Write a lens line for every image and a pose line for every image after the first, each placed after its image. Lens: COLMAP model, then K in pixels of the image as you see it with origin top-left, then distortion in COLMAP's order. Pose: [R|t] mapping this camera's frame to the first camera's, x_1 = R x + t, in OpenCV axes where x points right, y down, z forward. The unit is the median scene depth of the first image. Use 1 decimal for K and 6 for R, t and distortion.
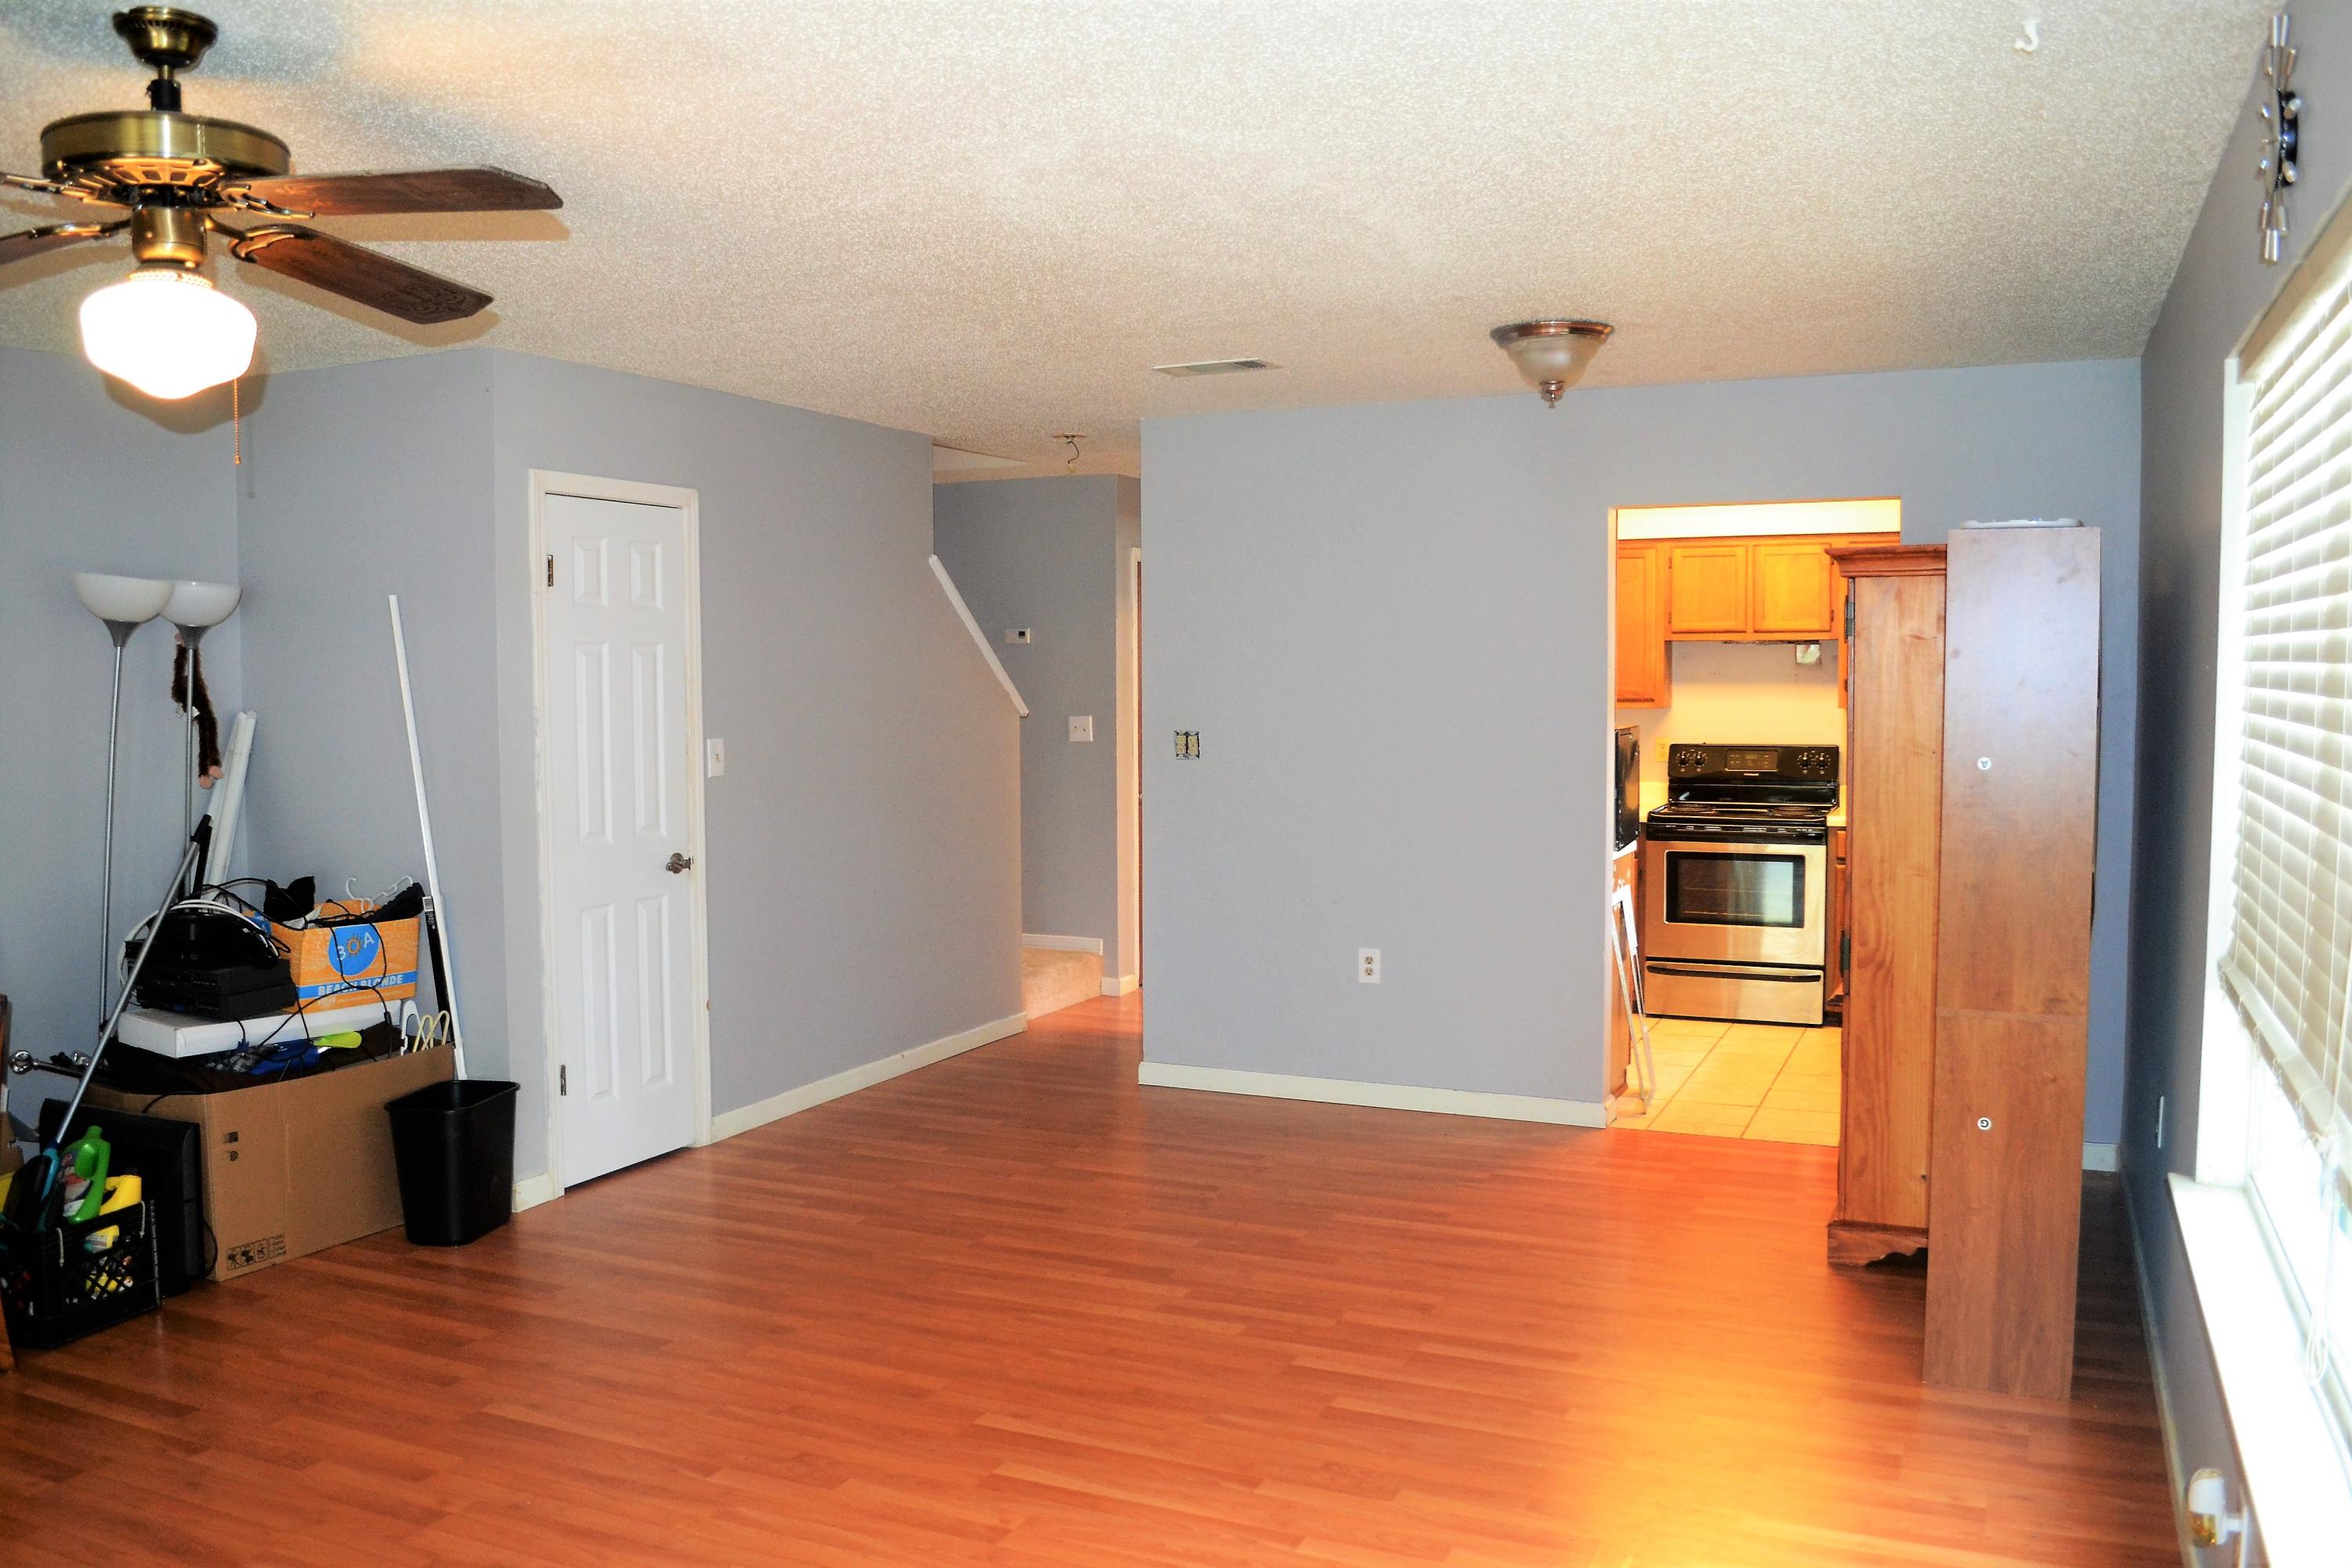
lens RADIAL K [[1882.8, 0, 1161.3], [0, 1882.8, 791.8], [0, 0, 1]] dist [-0.081508, 0.009302]
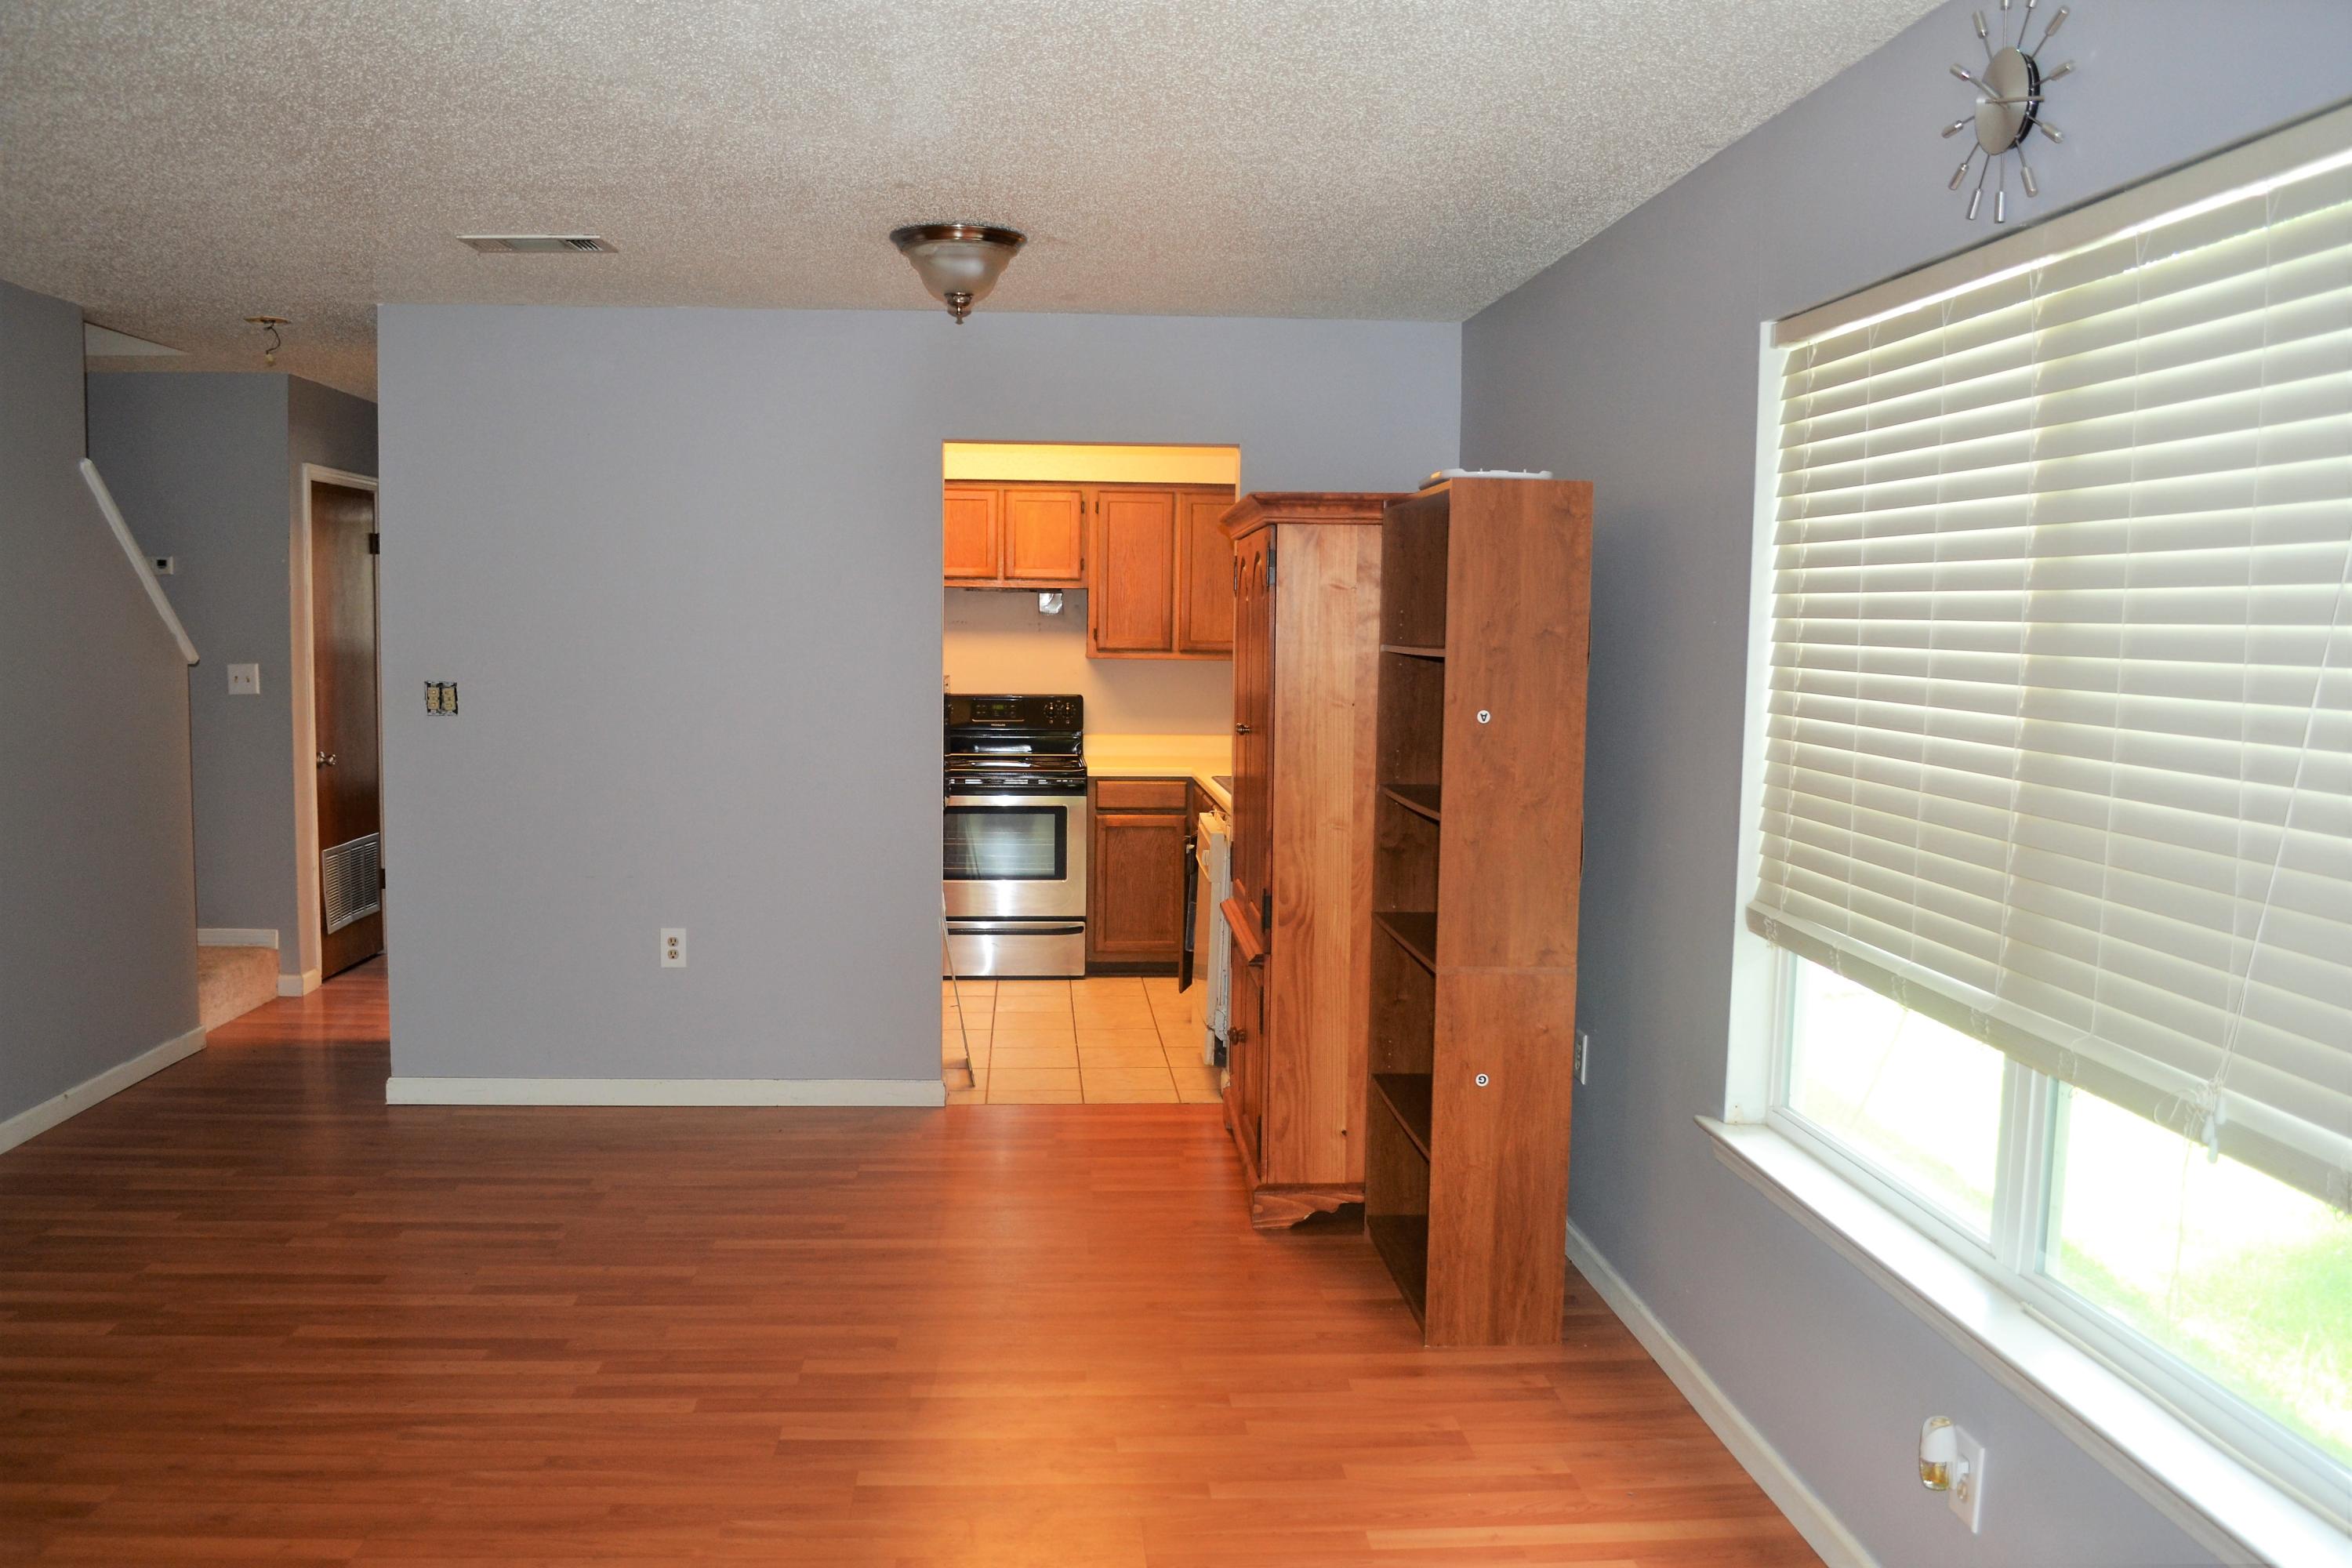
lens RADIAL K [[1882.8, 0, 1161.3], [0, 1882.8, 791.8], [0, 0, 1]] dist [-0.081508, 0.009302]
pose [[0.876194, -0.026703, 0.481218, -0.151282], [0.013321, 0.999424, 0.031204, -0.006995], [-0.481775, -0.020931, 0.876045, 0.167386]]
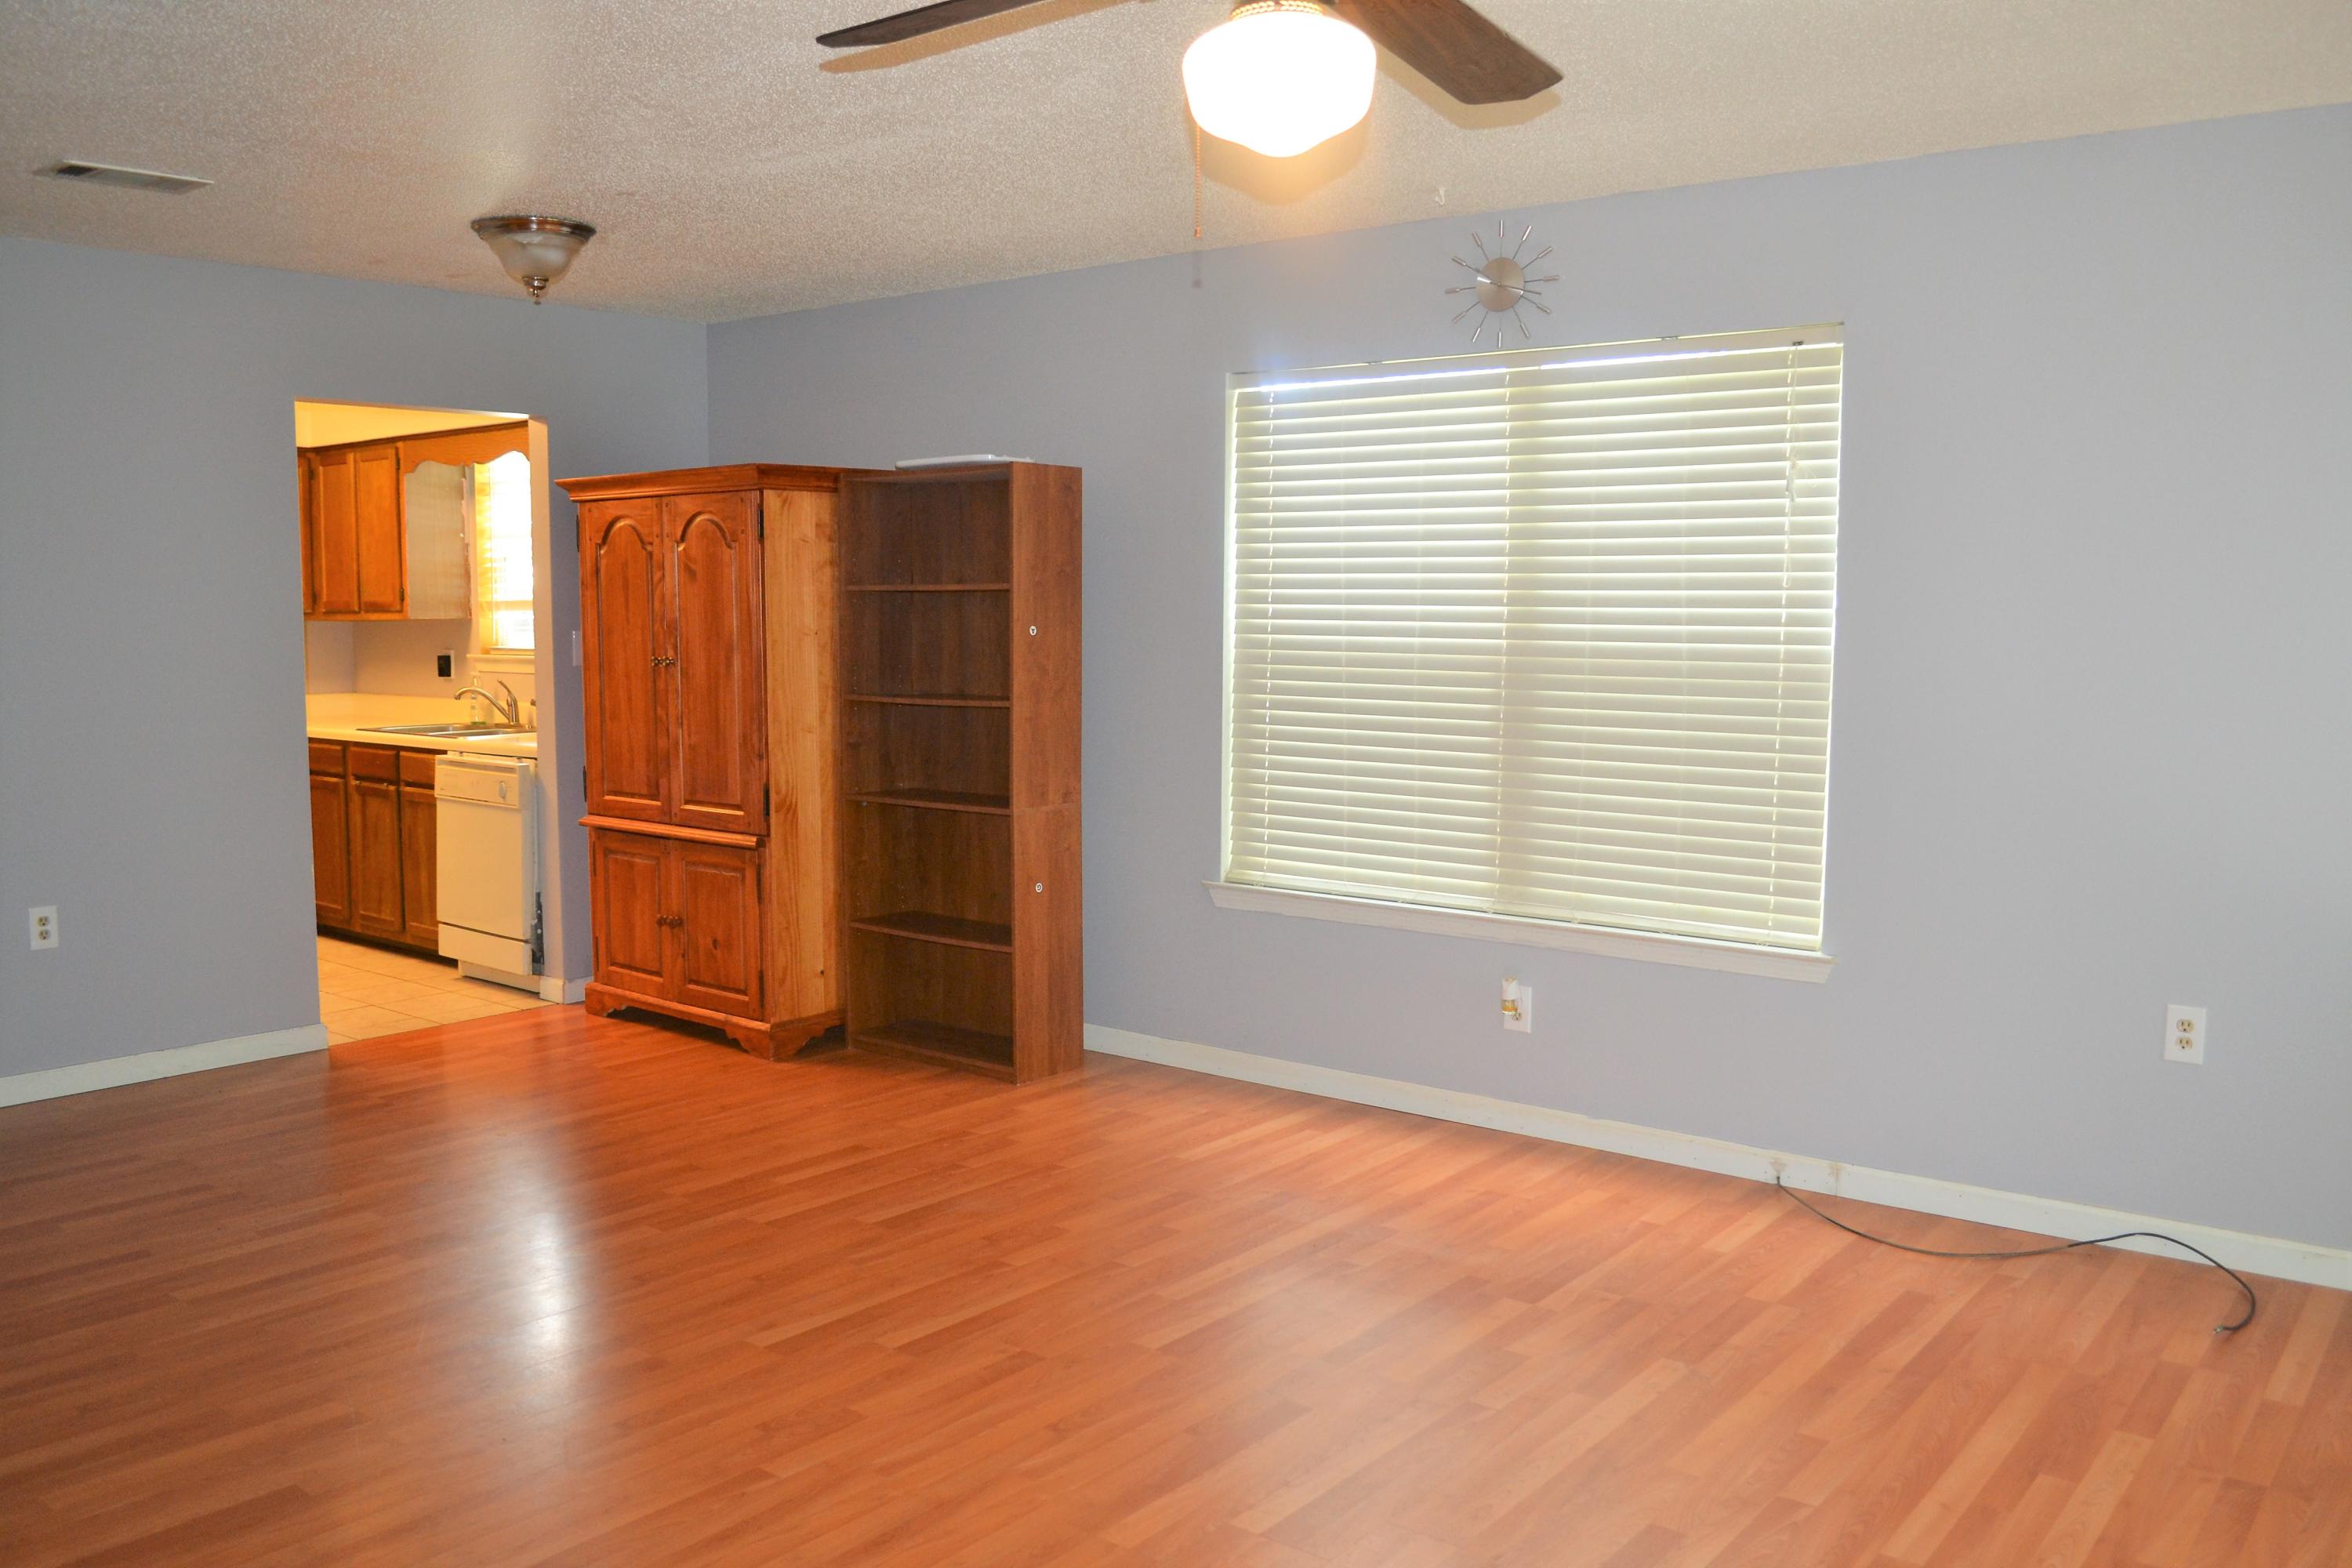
lens RADIAL K [[1882.8, 0, 1161.3], [0, 1882.8, 791.8], [0, 0, 1]] dist [-0.081508, 0.009302]
pose [[0.242249, -0.089935, 0.966037, -0.742010], [0.060731, 0.995147, 0.077416, 0.001693], [-0.968311, 0.039915, 0.246536, 0.452530]]
